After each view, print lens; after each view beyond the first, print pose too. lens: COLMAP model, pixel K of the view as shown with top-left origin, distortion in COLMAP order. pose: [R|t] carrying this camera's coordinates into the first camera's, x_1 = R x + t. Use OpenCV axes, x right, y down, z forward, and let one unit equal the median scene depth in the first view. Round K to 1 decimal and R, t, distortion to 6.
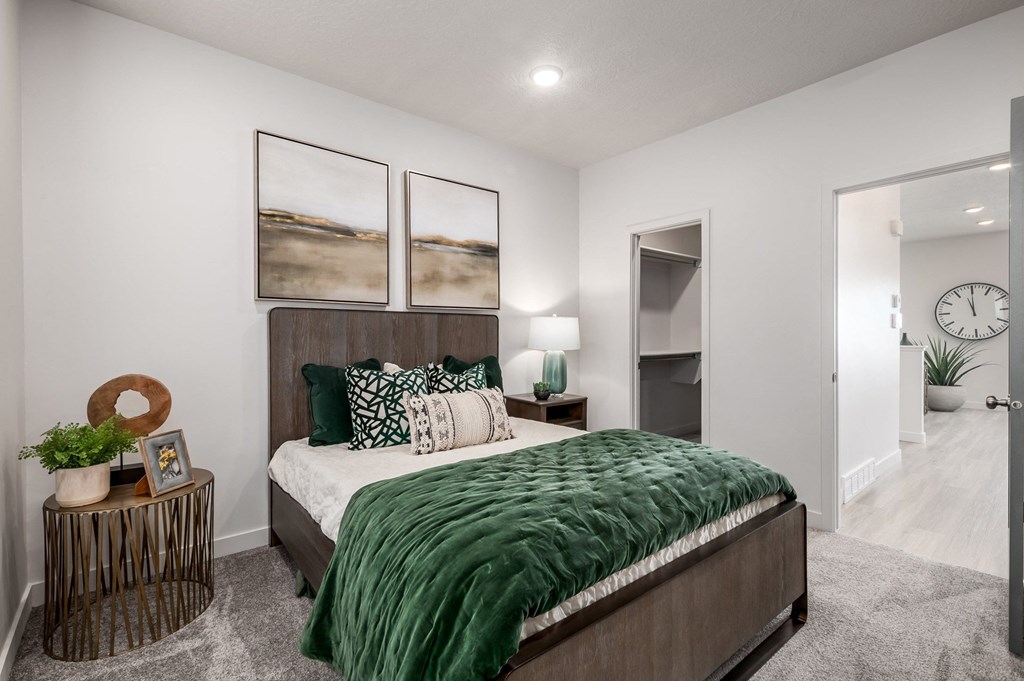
lens RADIAL K [[469.4, 0, 512.0], [0, 469.4, 340.5], [0, 0, 1]] dist [0.000914, 0.000059]
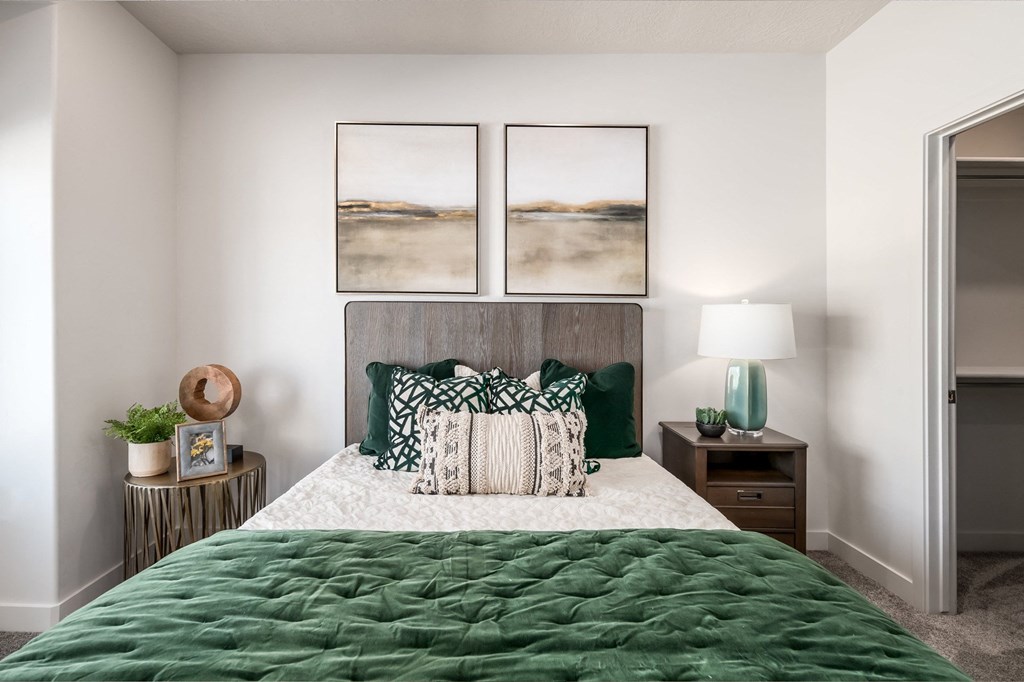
lens RADIAL K [[460.6, 0, 506.2], [0, 460.6, 325.4], [0, 0, 1]] dist [0.002864, 0.000218]
pose [[0.763626, 0.001546, -0.645657, 0.334984], [-0.015397, 0.999756, -0.015816, -0.010941], [0.645475, 0.022019, 0.763464, 0.469613]]
